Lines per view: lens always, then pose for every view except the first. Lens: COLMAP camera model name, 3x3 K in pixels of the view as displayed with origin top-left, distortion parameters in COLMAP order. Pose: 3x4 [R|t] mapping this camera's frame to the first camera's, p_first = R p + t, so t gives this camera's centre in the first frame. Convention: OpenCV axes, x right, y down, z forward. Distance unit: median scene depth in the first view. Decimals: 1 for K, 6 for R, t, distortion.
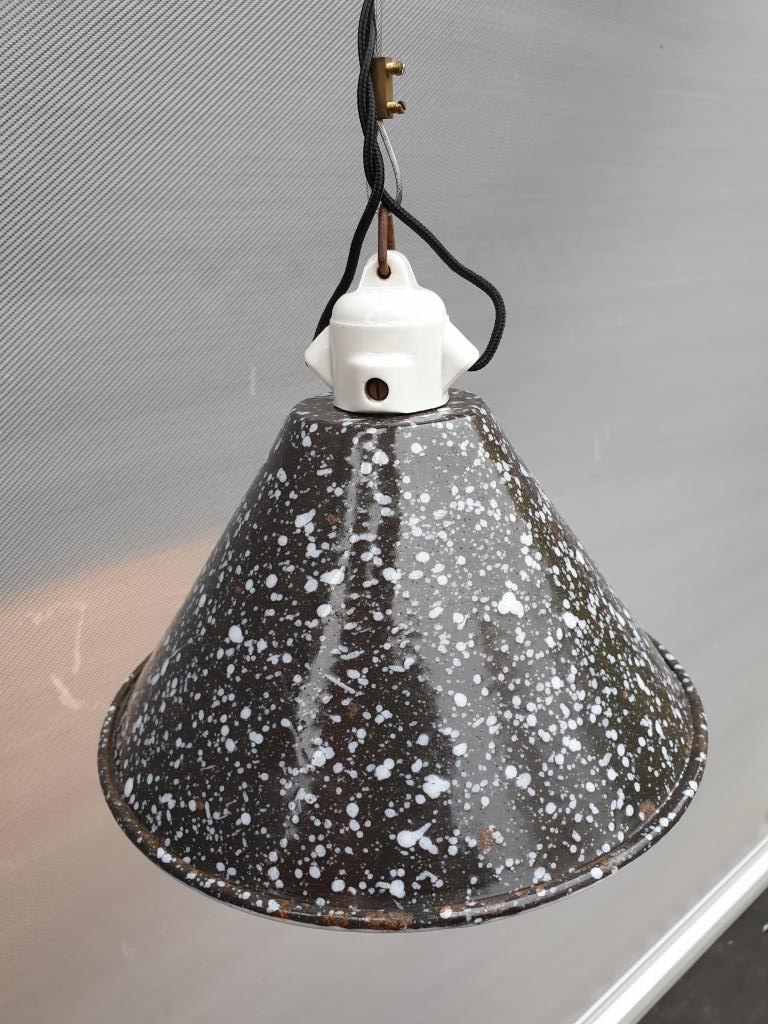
lens RADIAL K [[801.0, 0, 377.1], [0, 801.0, 512.1], [0, 0, 1]] dist [0.175218, -0.604011]
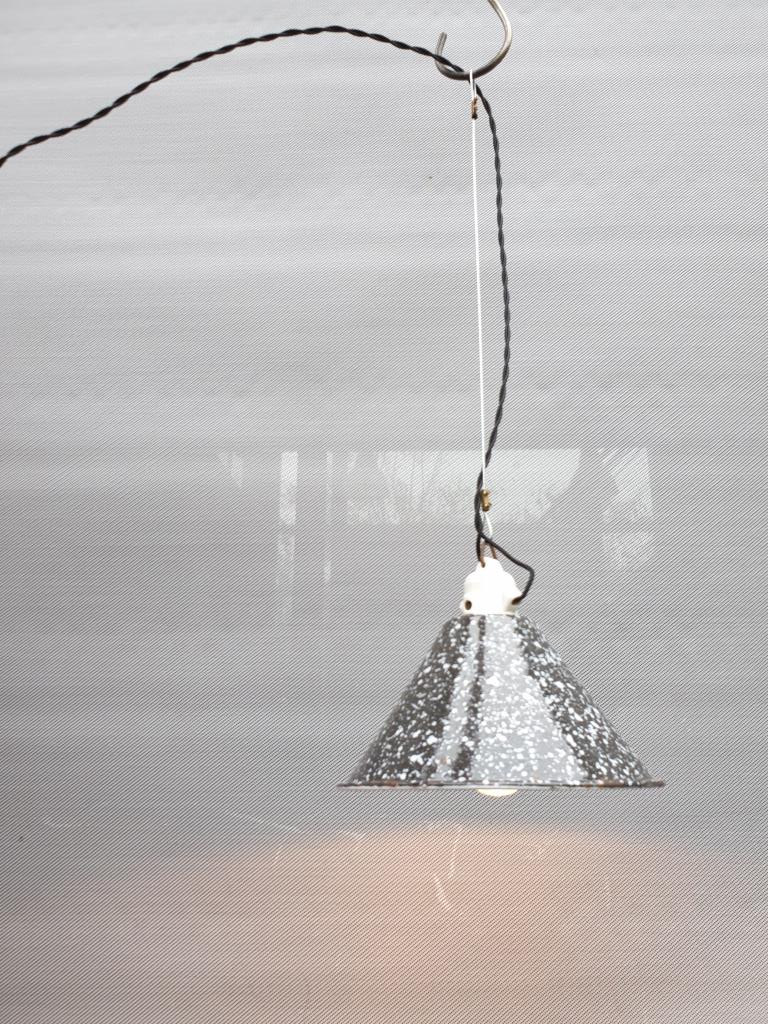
lens RADIAL K [[770.1, 0, 384.0], [0, 770.1, 512.0], [0, 0, 1]] dist [0.178193, -0.511807]
pose [[0.783646, -0.155505, -0.601429, 1.280569], [-0.239675, 0.817514, -0.523666, 0.920093], [0.573110, 0.554516, 0.603371, -0.696174]]
